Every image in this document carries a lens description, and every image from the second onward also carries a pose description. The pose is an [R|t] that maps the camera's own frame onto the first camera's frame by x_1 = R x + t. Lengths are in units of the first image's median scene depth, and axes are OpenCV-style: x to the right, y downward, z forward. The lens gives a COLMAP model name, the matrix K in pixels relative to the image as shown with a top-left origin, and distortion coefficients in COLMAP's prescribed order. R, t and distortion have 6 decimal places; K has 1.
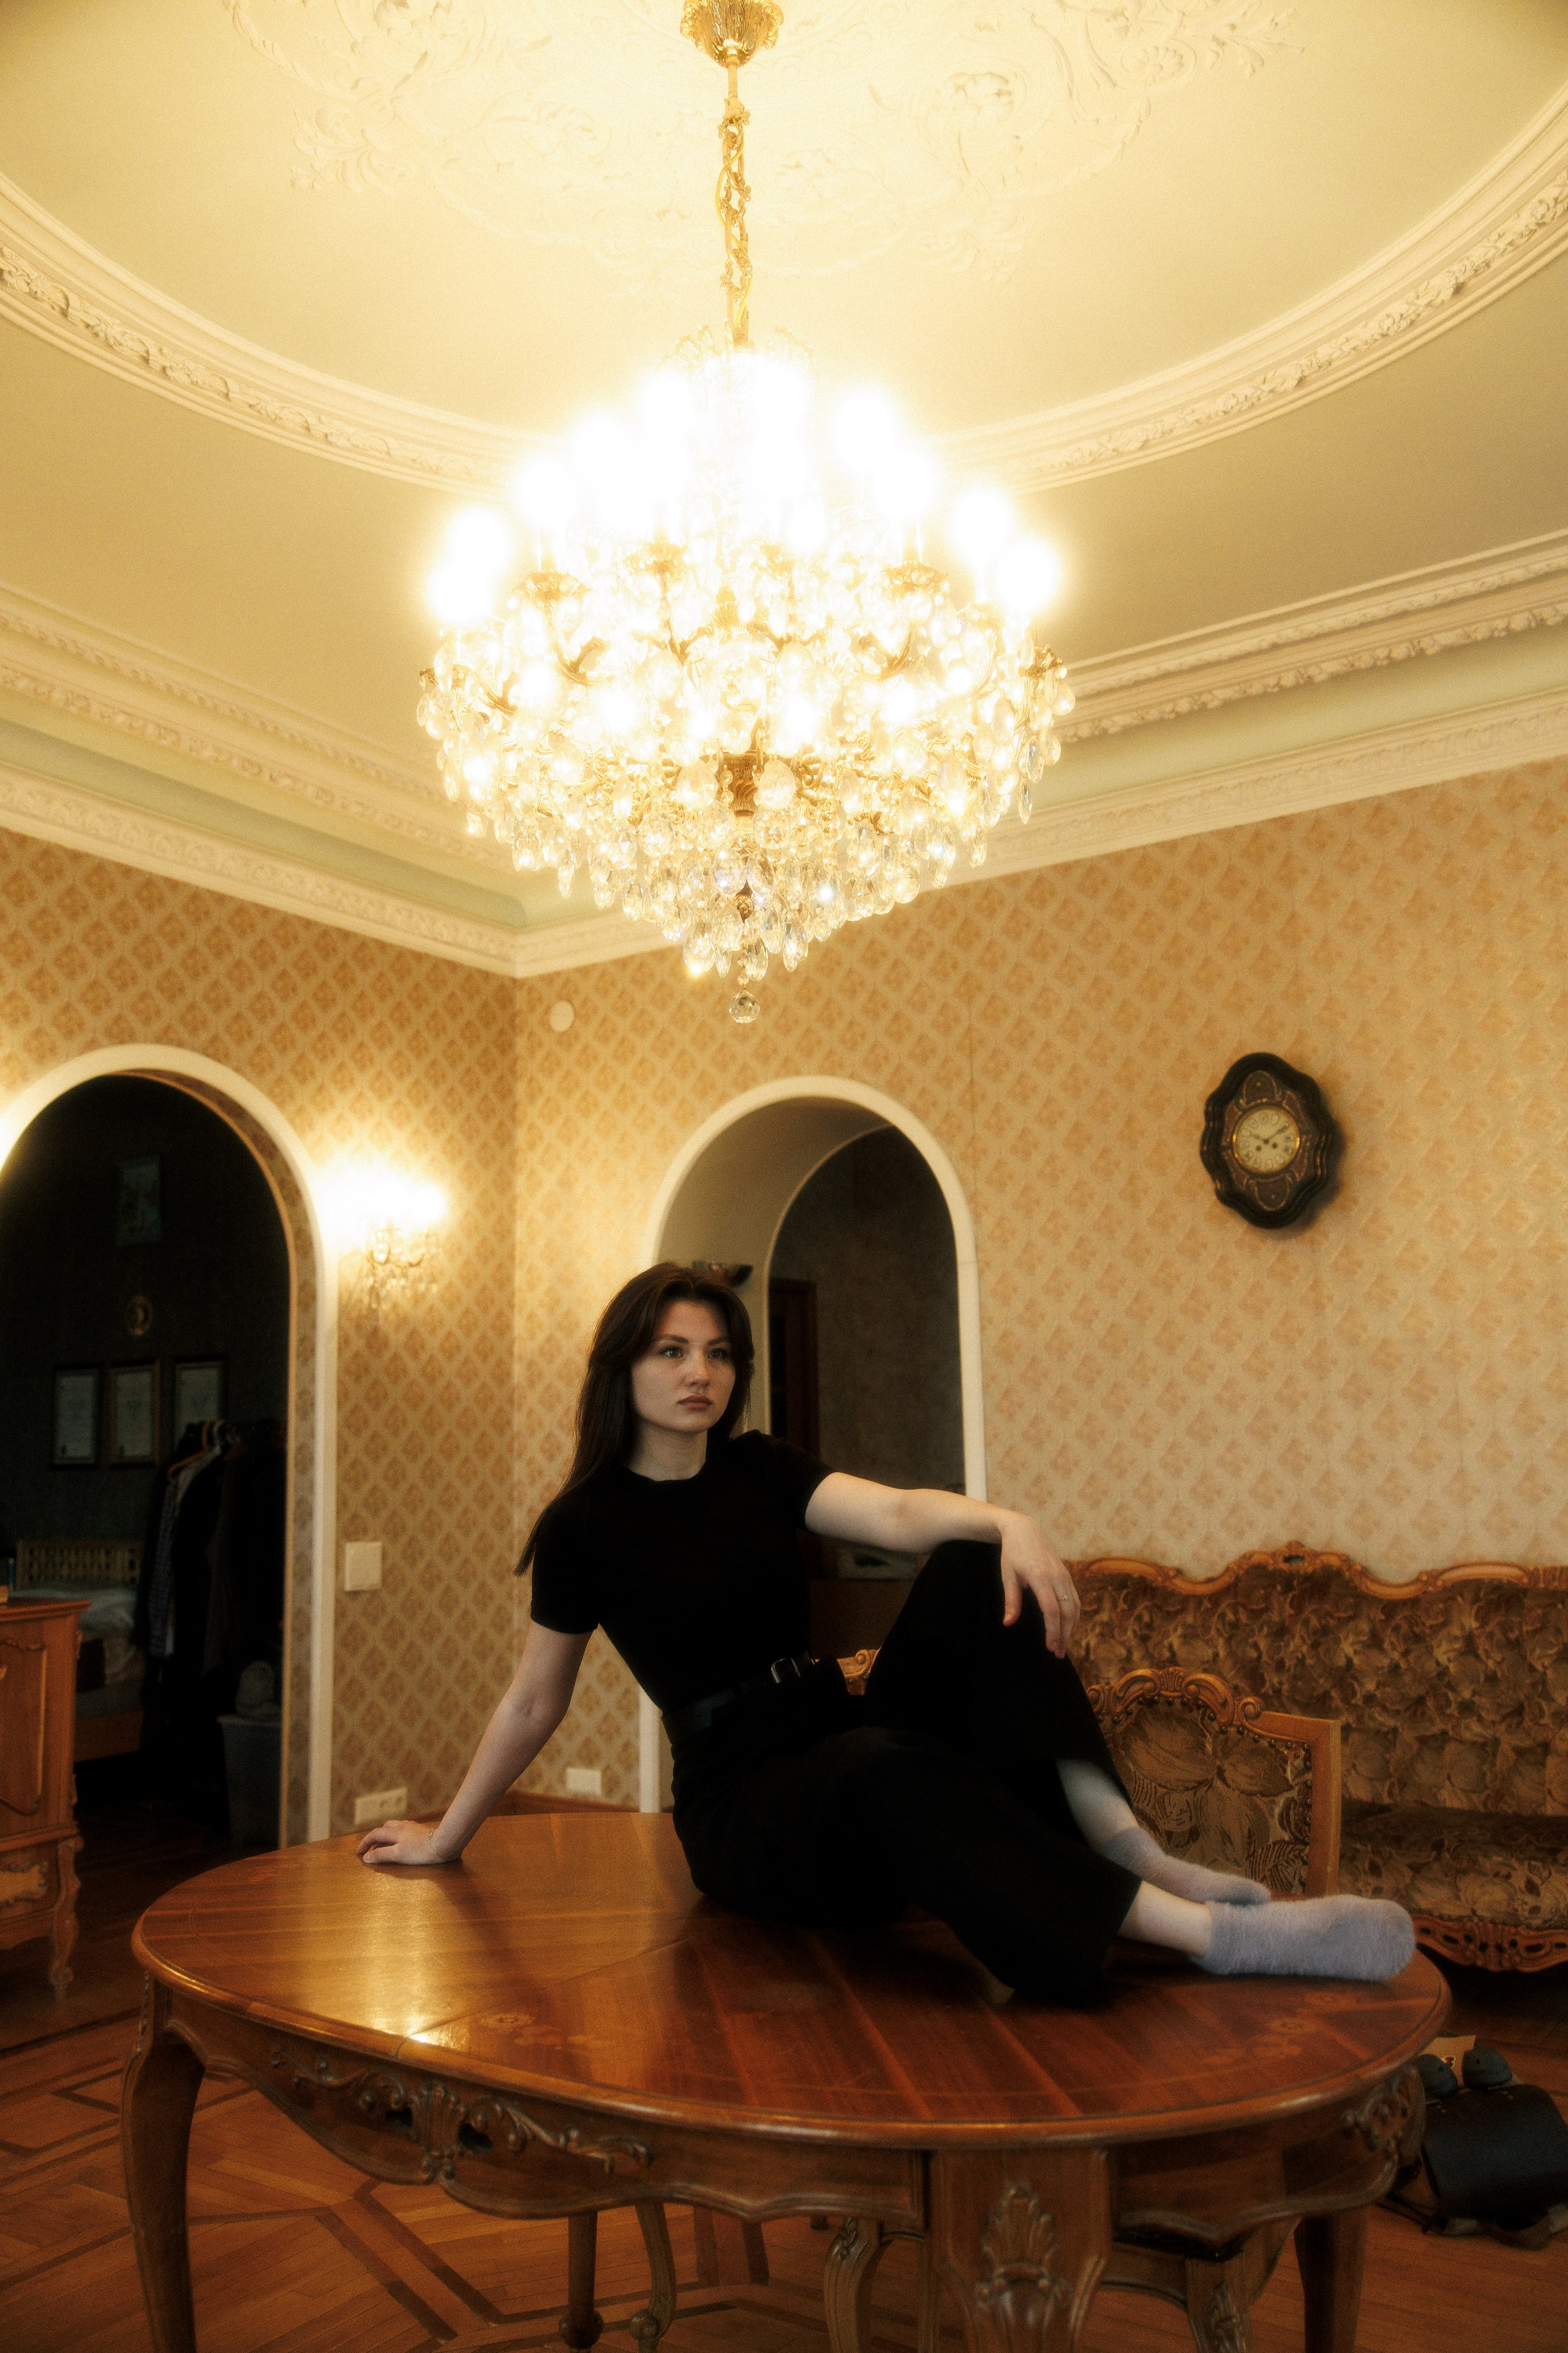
lens RADIAL K [[1894.0, 0, 805.8], [0, 1894.0, 1156.3], [0, 0, 1]] dist [-0.025851, 0.019009]
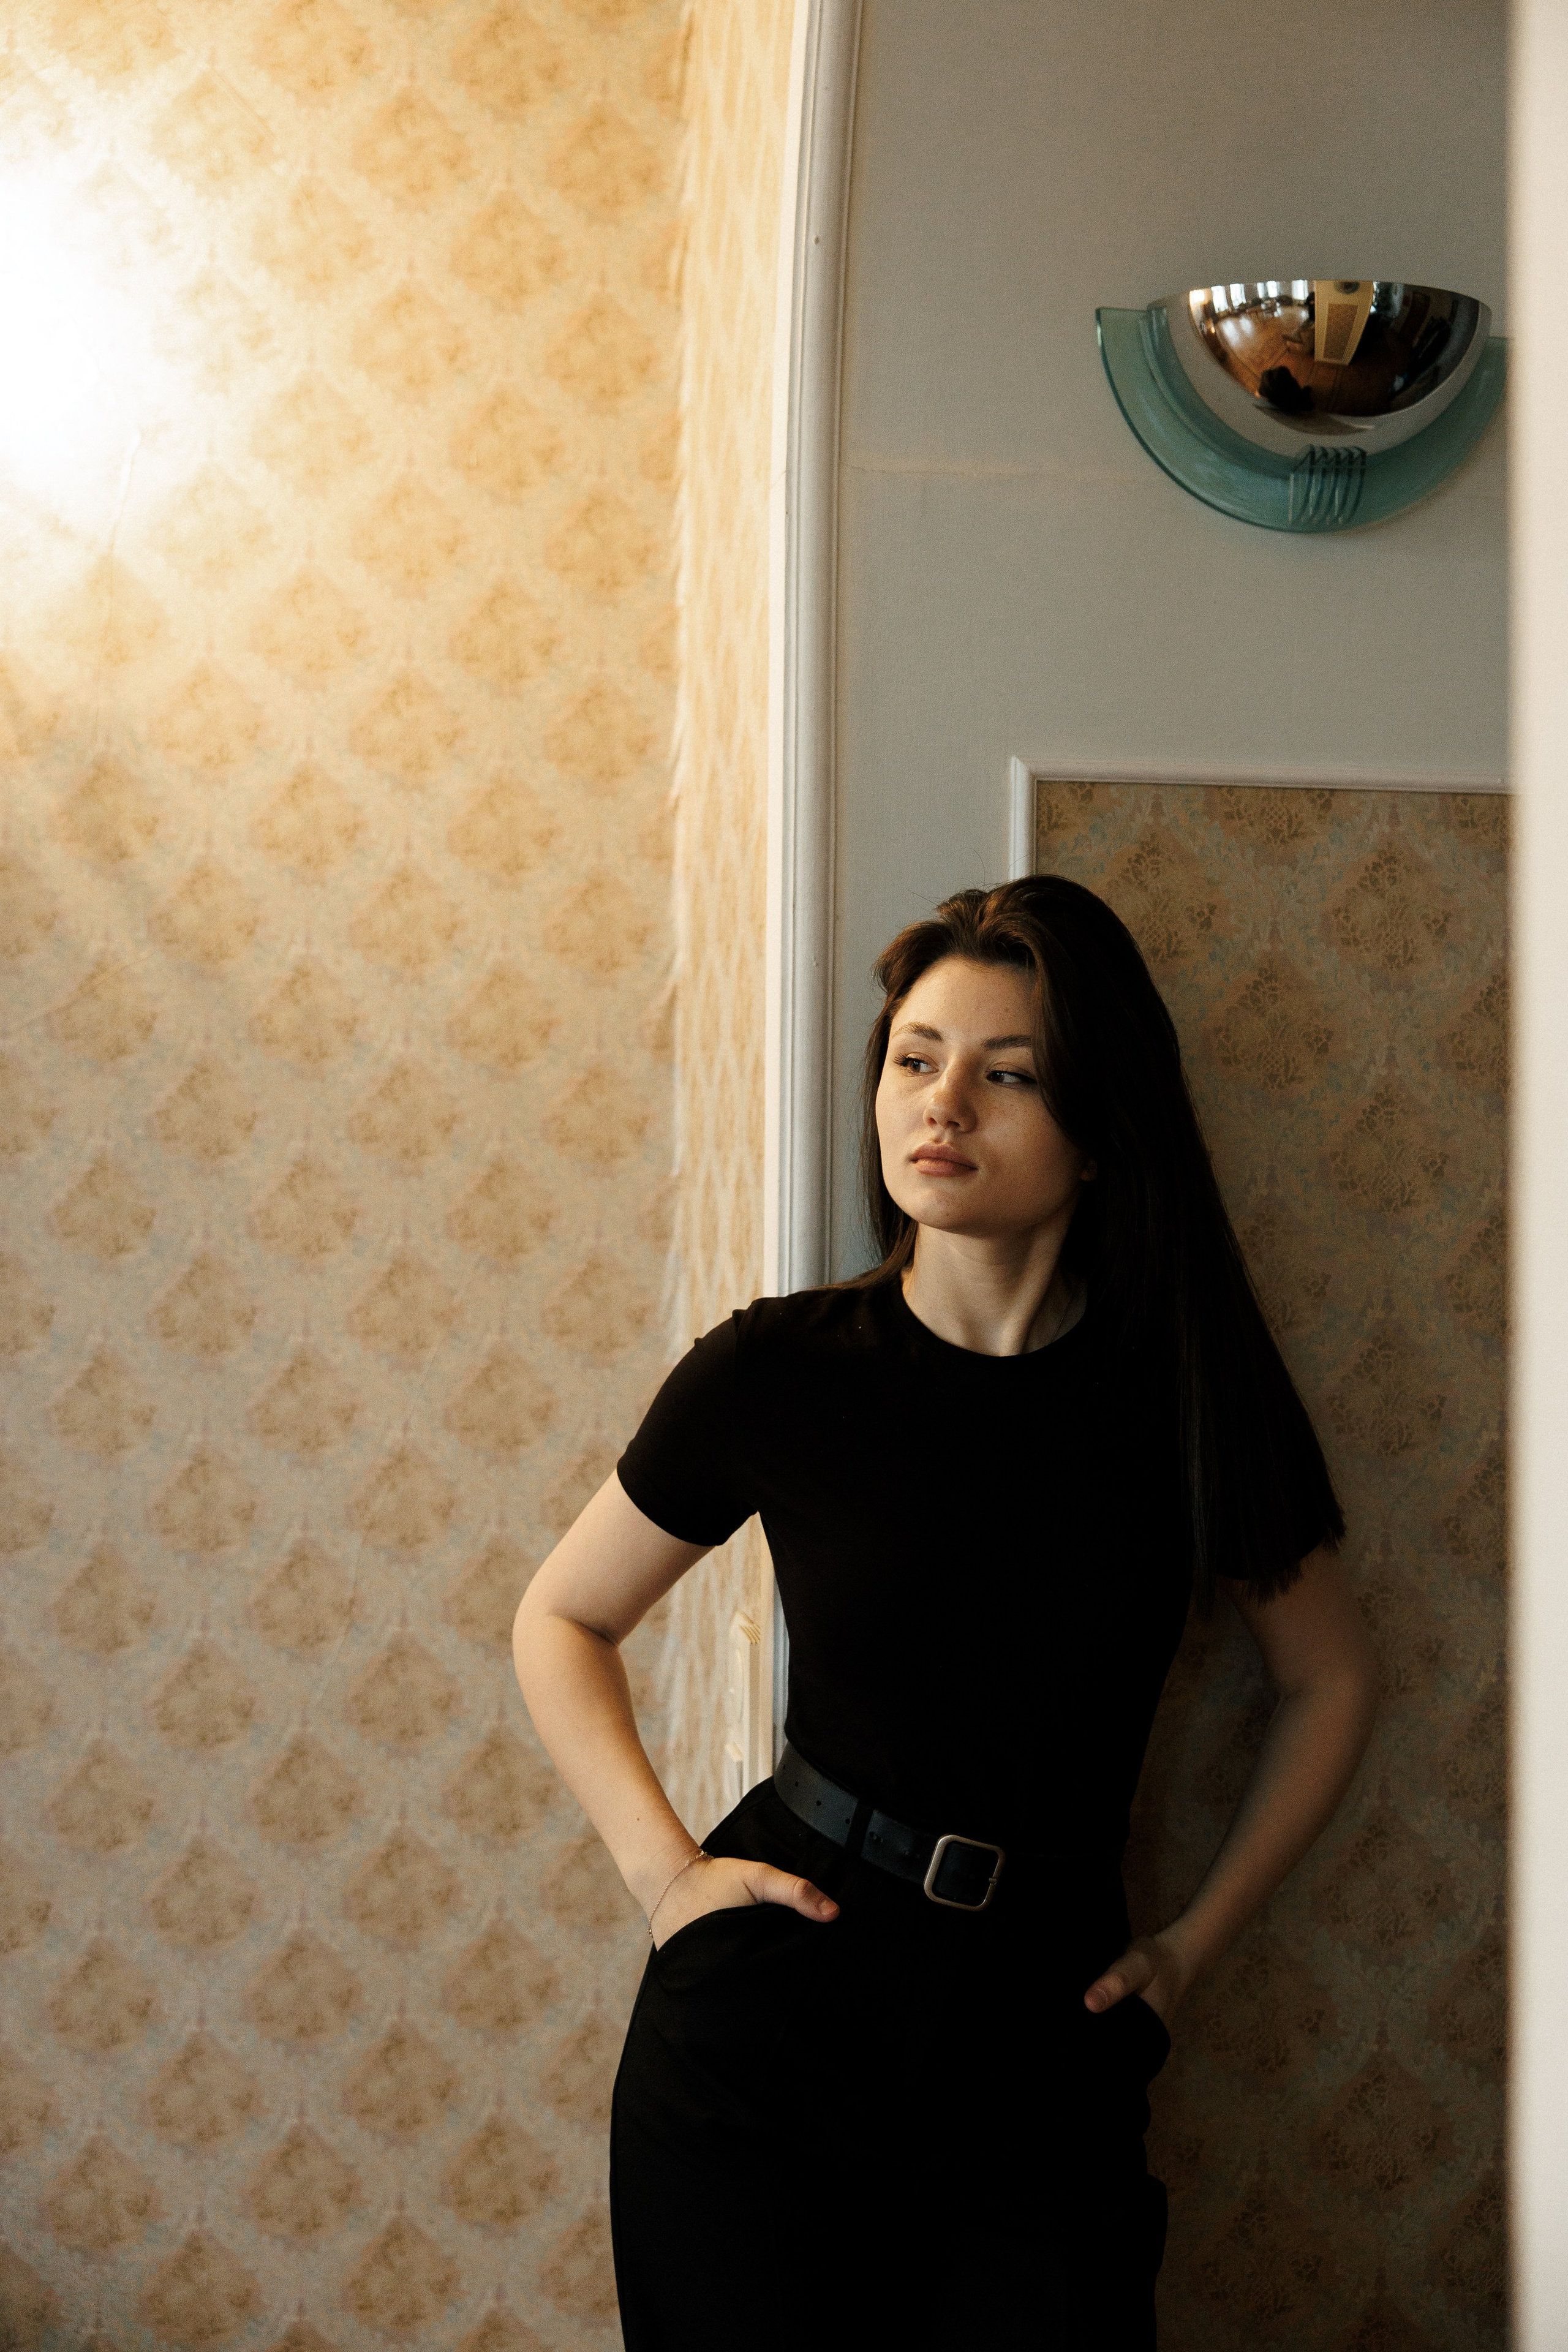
lens RADIAL K [[2765.5, 0, 782.0], [0, 2765.5, 1177.3], [0, 0, 1]] dist [0.001221, 0.000000]
pose [[0.703860, 0.022258, -0.709990, 0.138152], [0.090578, 0.988537, 0.120787, 0.120443], [0.704540, -0.149327, 0.693775, 0.870068]]
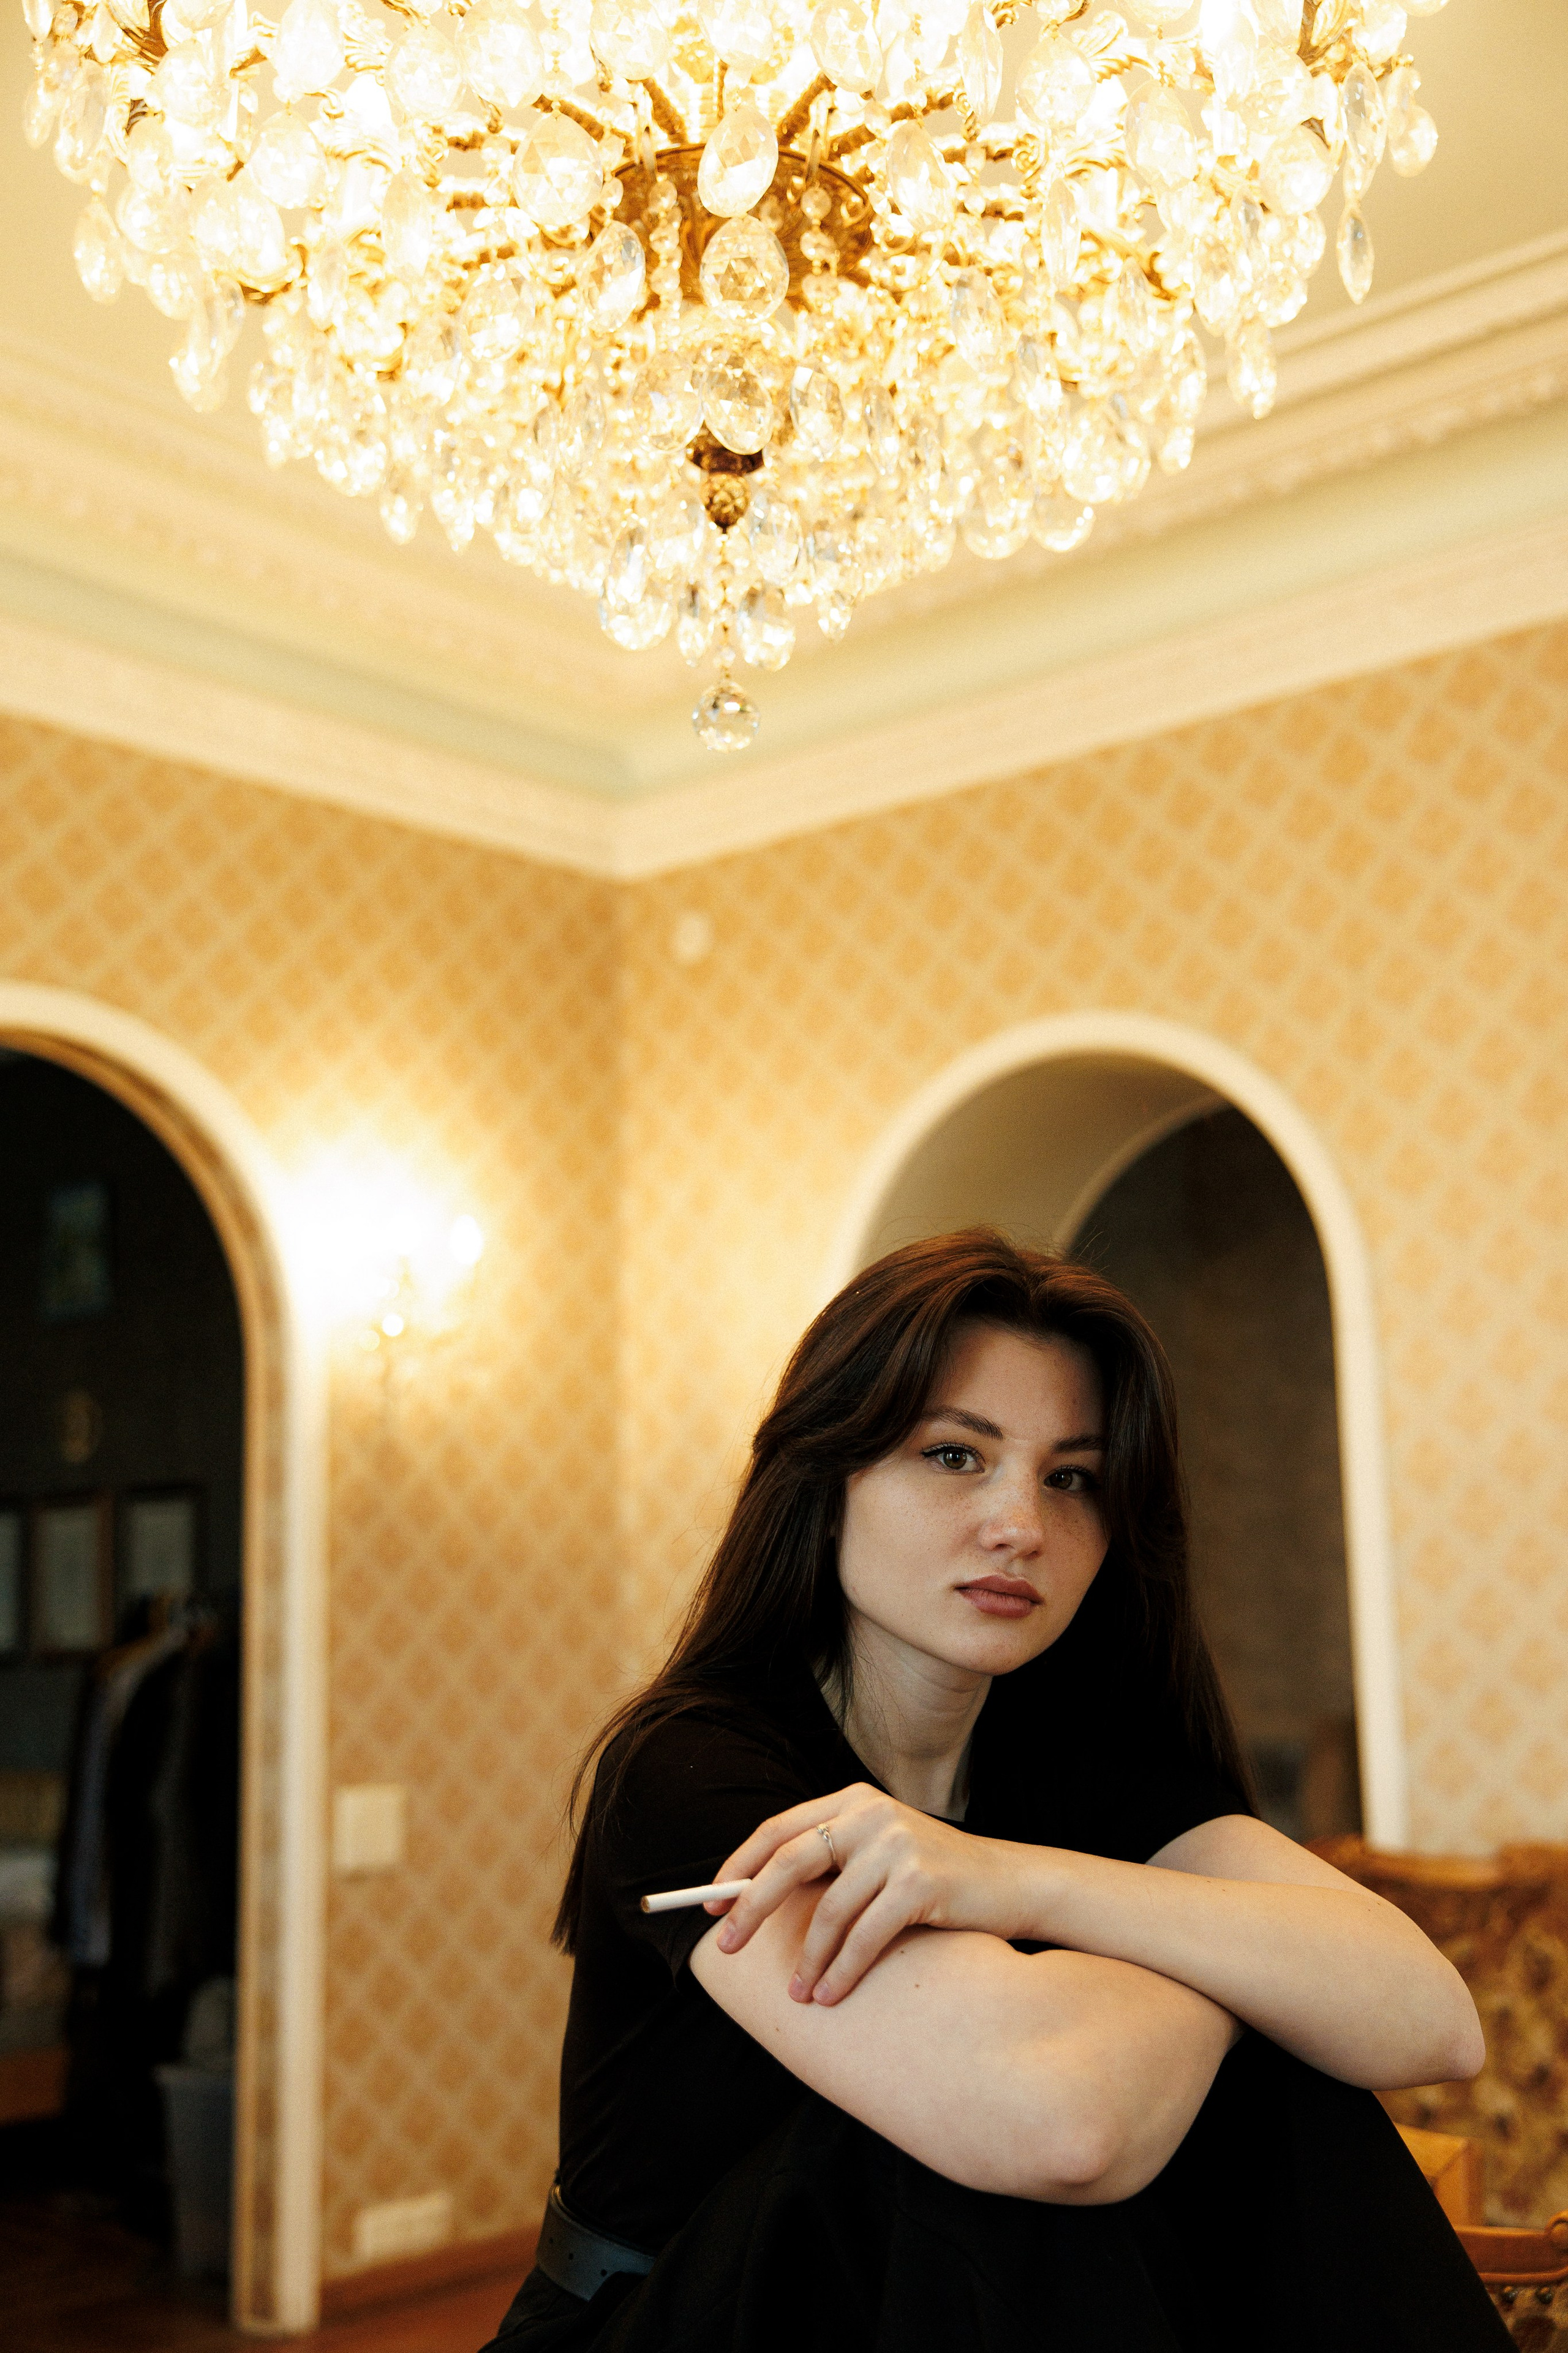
lens RADIAL K [[2719.0, 0, 790.5], [0, 2719.0, 1151.6], [0, 0, 1]] dist [0.010333, 0.000000]
pose [[0.990209, -0.020740, -0.138045, 0.028958], [0.018459, 0.999671, -0.017781, 0.015384], [0.138368, 0.015059, 0.990266, 0.145185]]
